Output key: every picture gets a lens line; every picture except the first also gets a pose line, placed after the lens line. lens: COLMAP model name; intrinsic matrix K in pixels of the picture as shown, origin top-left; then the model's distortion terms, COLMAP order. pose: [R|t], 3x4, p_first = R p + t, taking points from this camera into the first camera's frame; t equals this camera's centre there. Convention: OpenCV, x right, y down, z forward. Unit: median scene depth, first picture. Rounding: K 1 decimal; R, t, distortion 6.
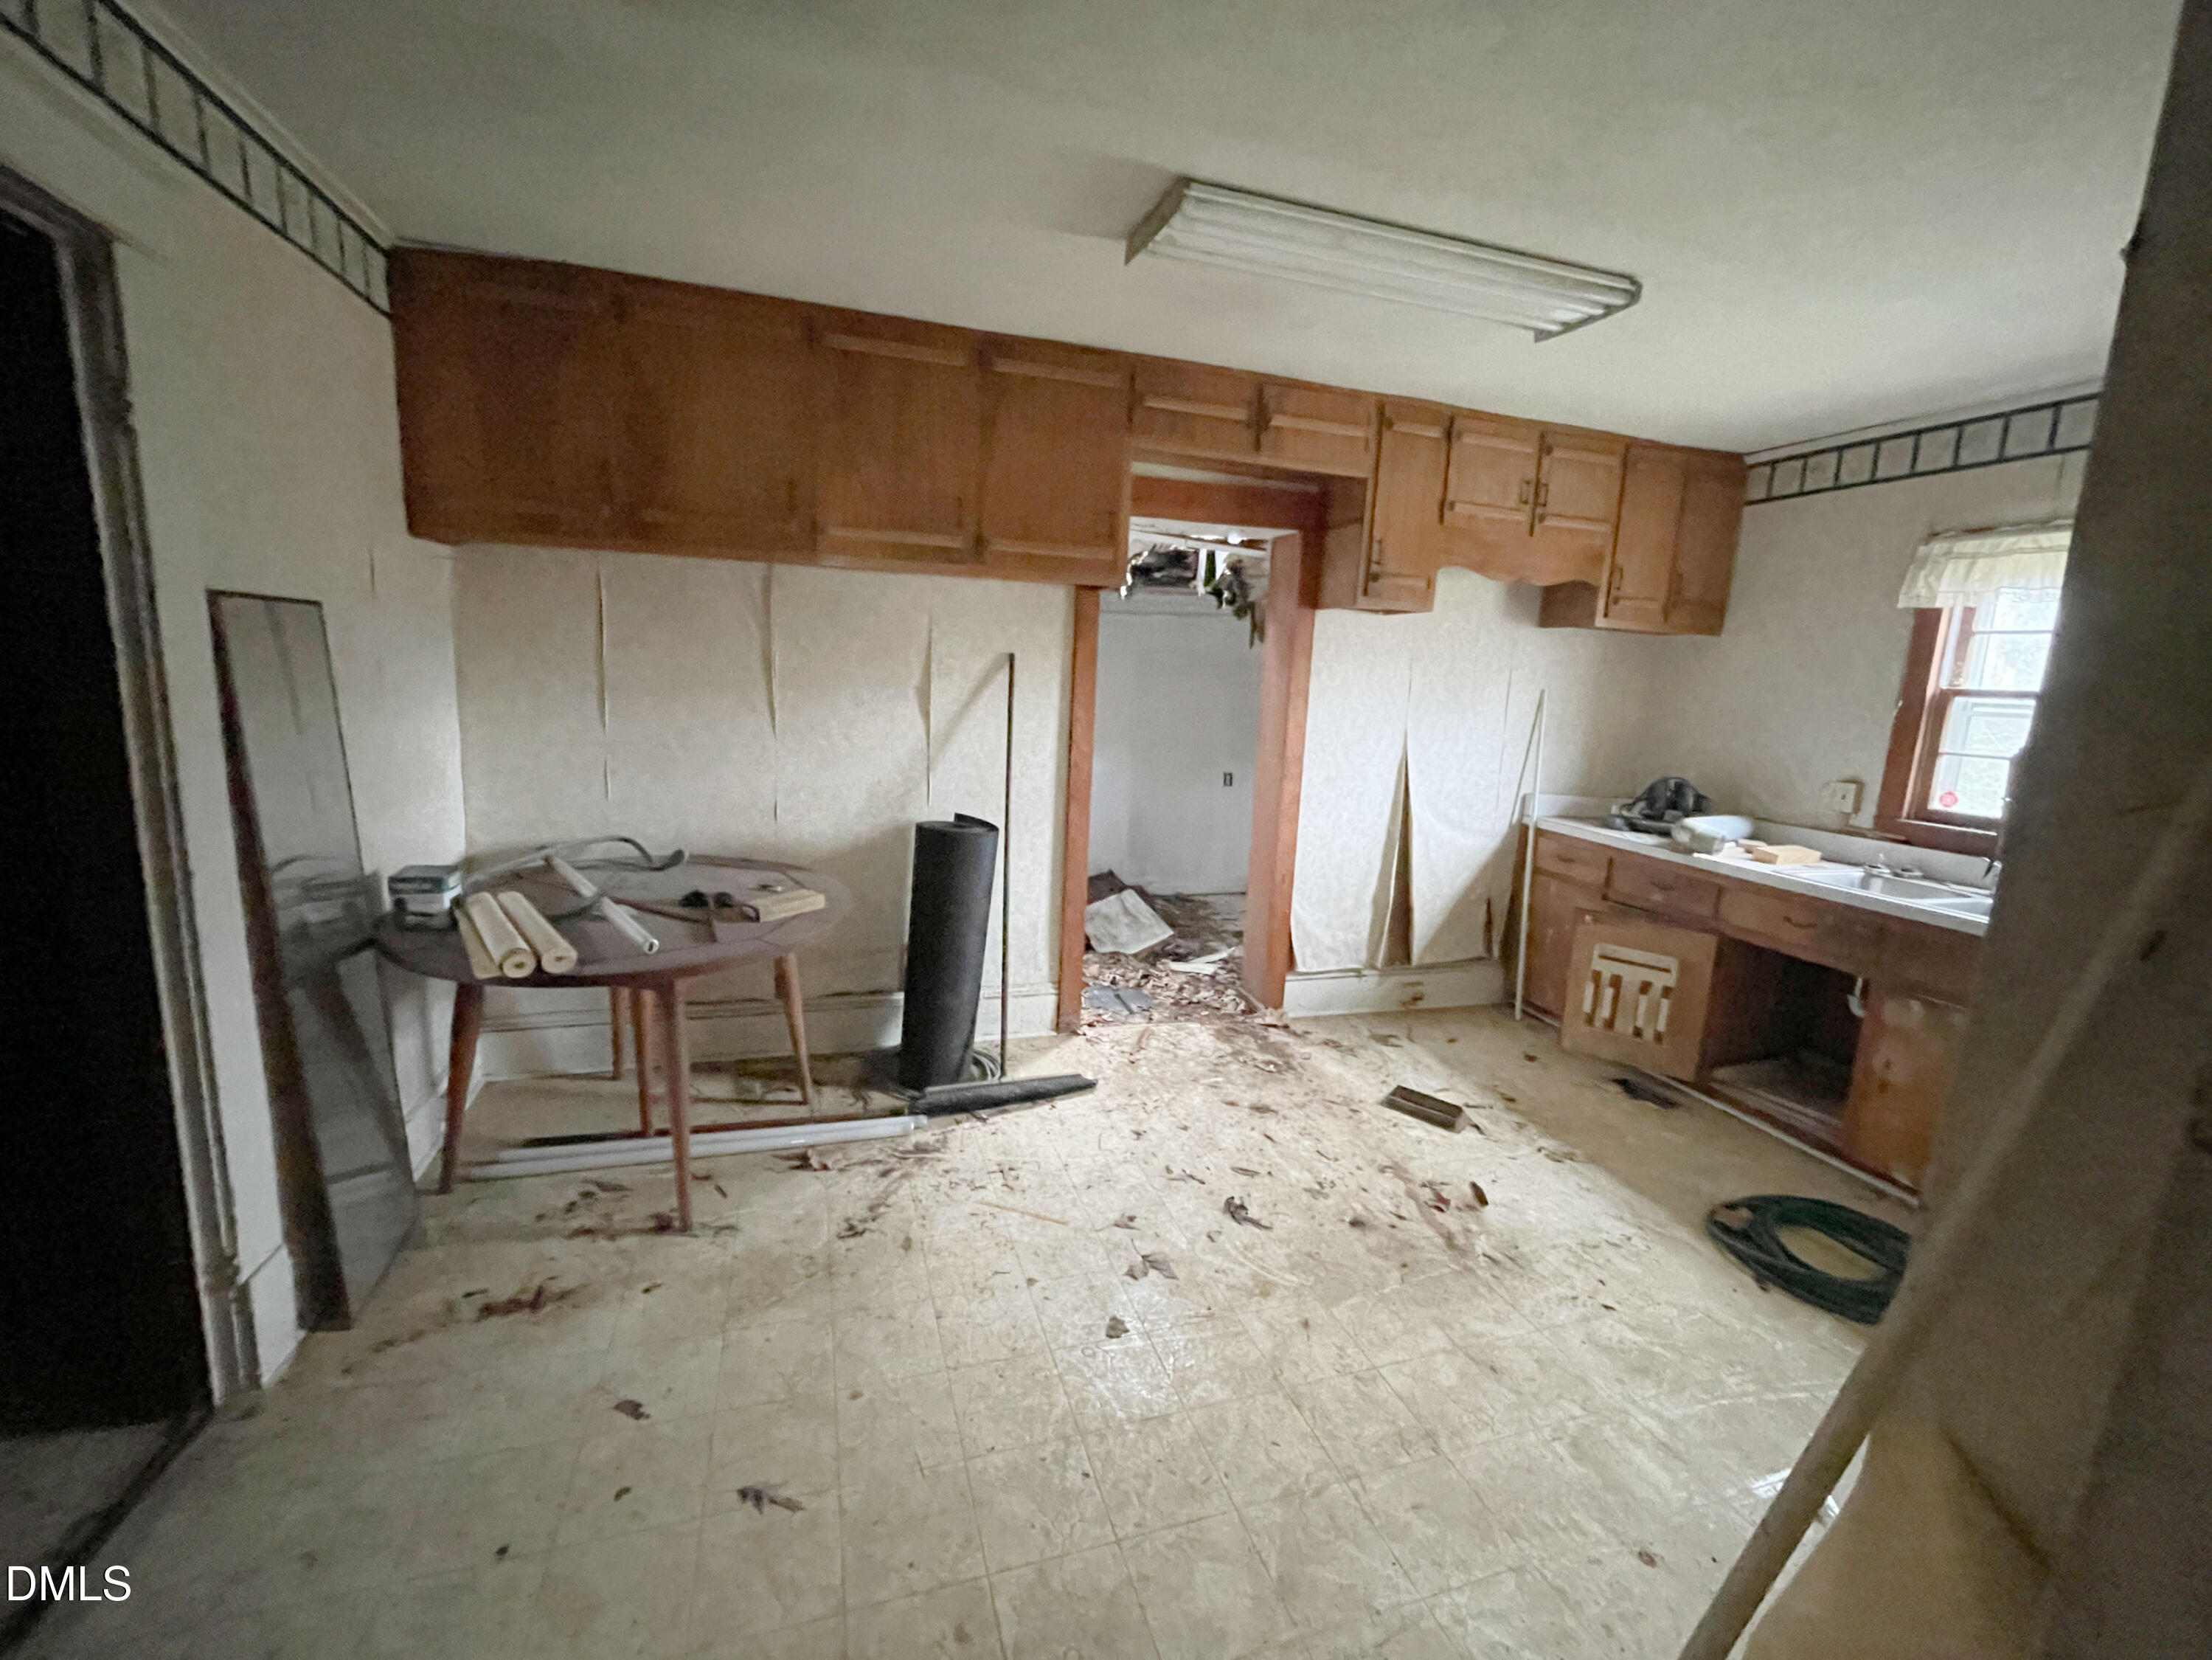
lens RADIAL K [[890.4, 0, 1100.3], [0, 890.4, 824.0], [0, 0, 1]] dist [-0.010294, 0.000062]
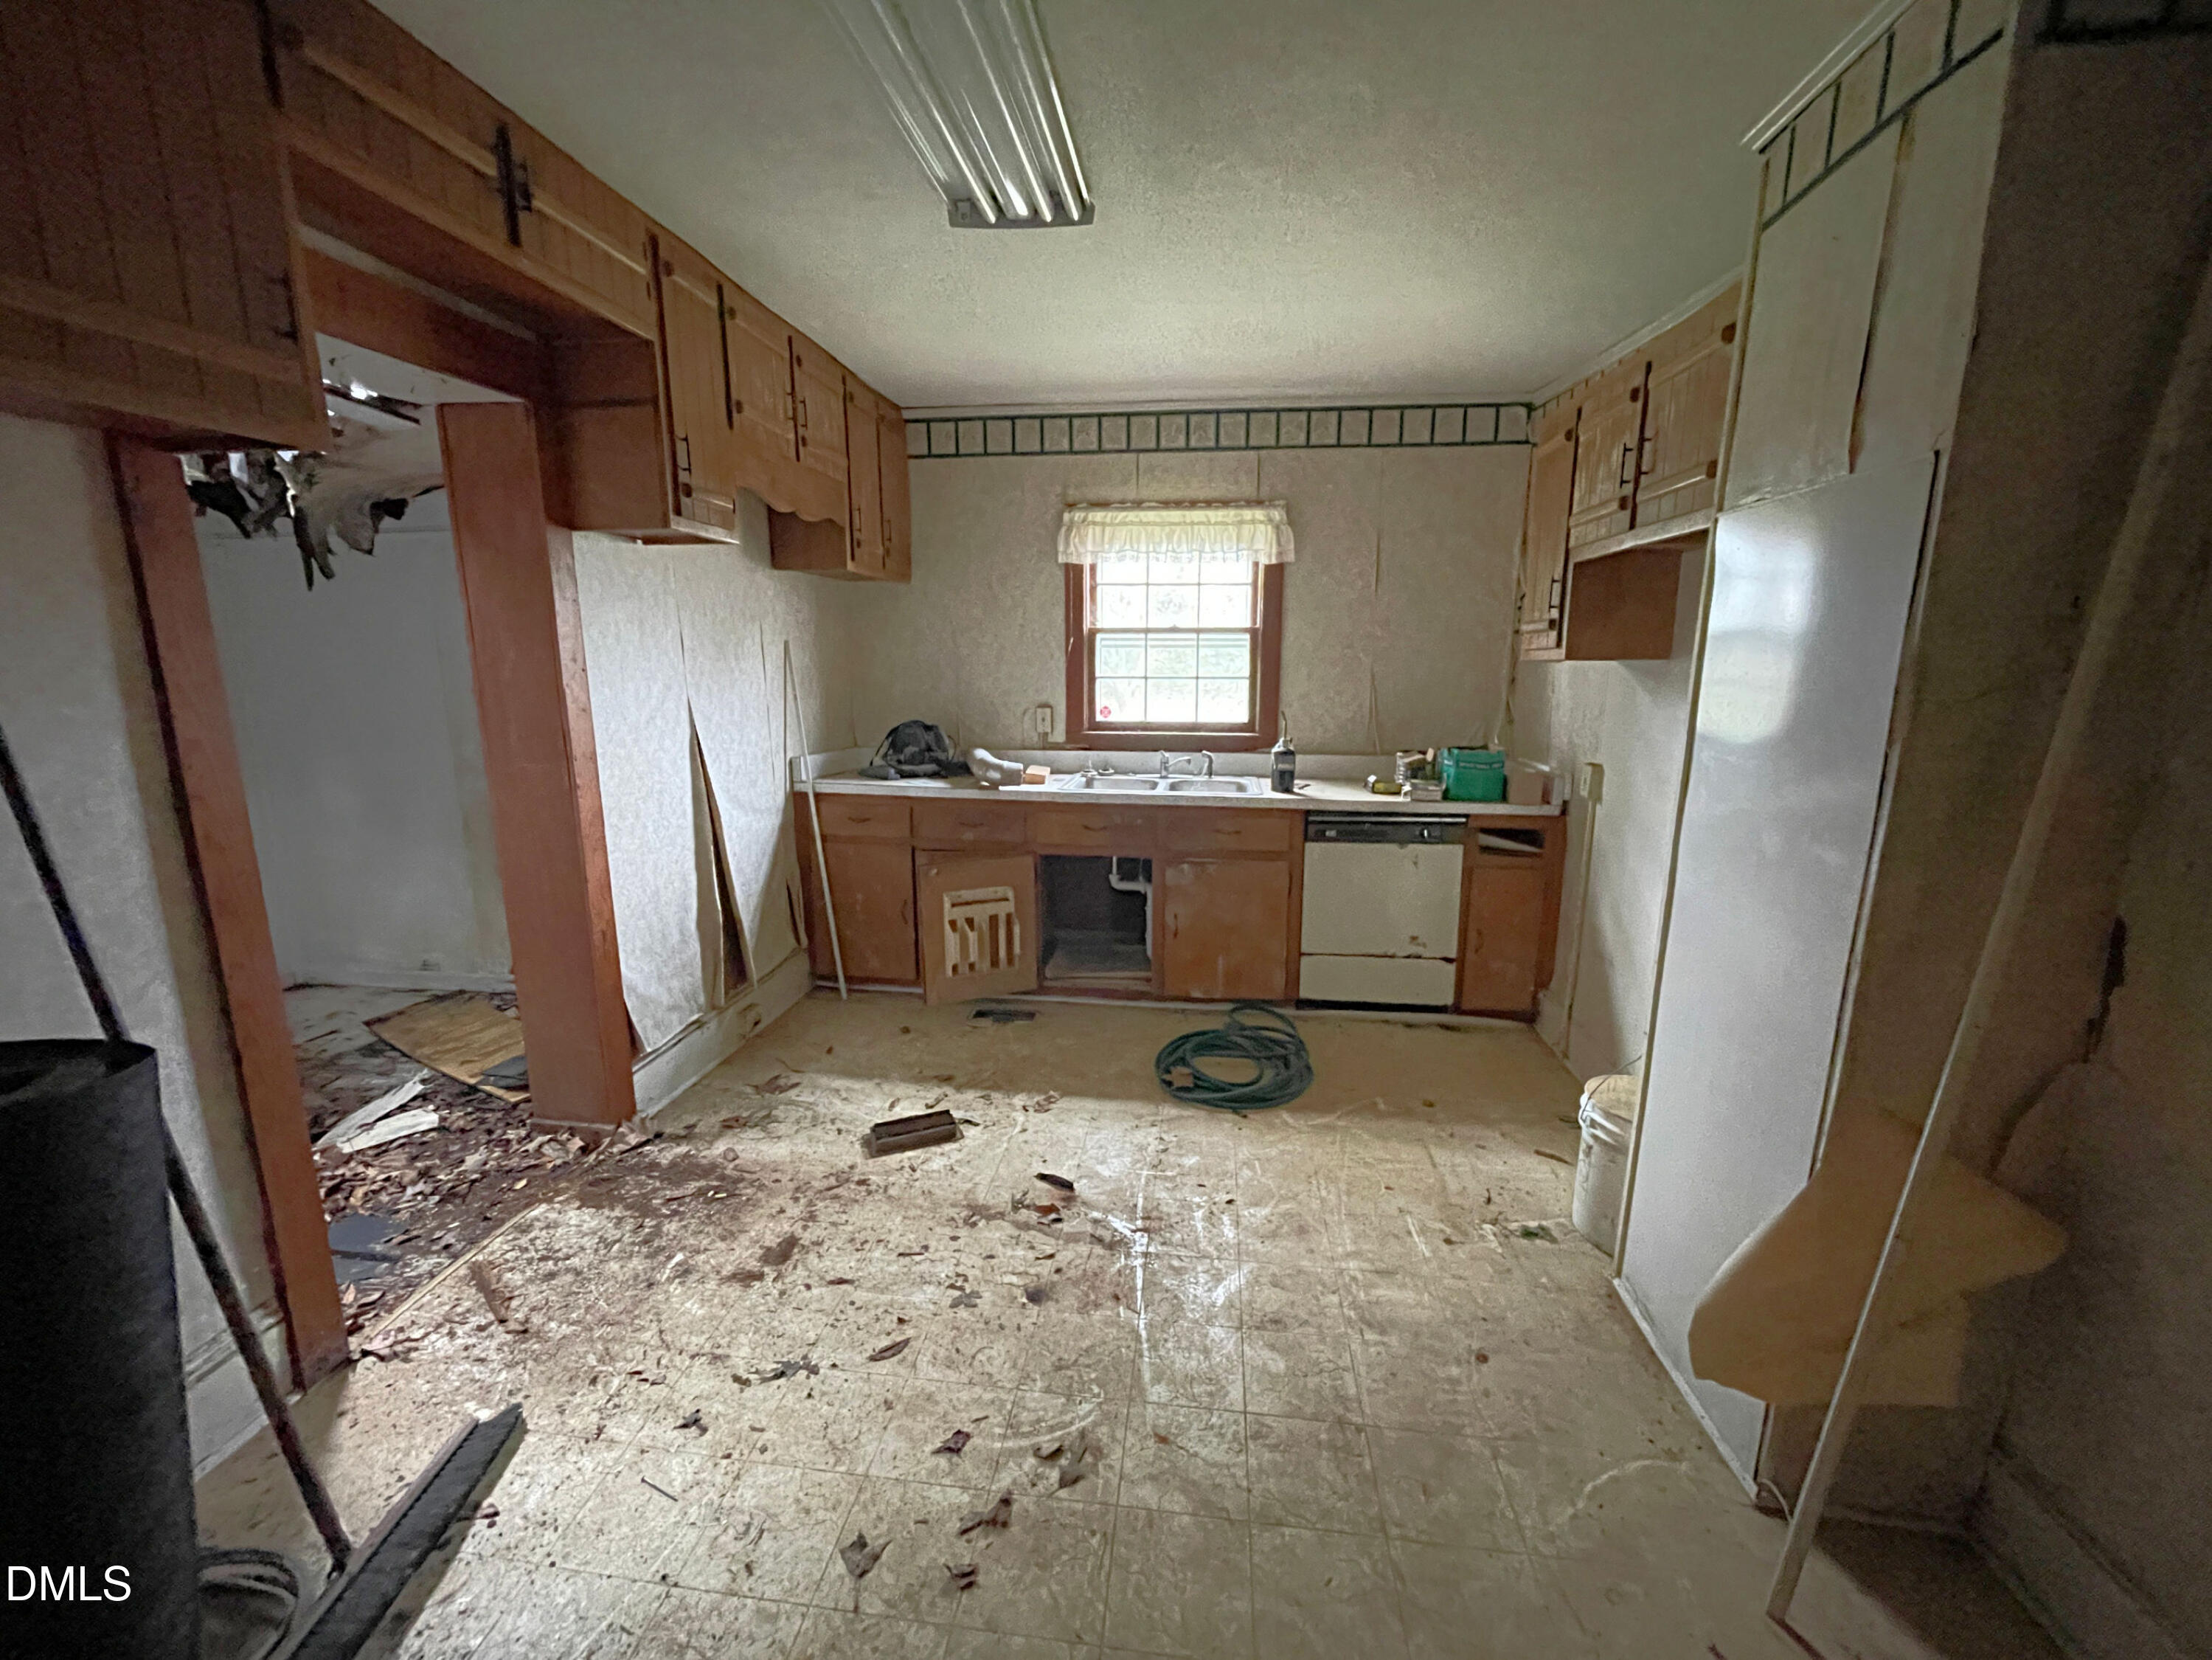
lens RADIAL K [[890.4, 0, 1100.3], [0, 890.4, 824.0], [0, 0, 1]] dist [-0.010294, 0.000062]
pose [[0.416045, -0.216395, 0.883221, -0.246018], [0.164950, 0.973119, 0.160720, -0.077553], [-0.894258, 0.078820, 0.440556, 0.416362]]
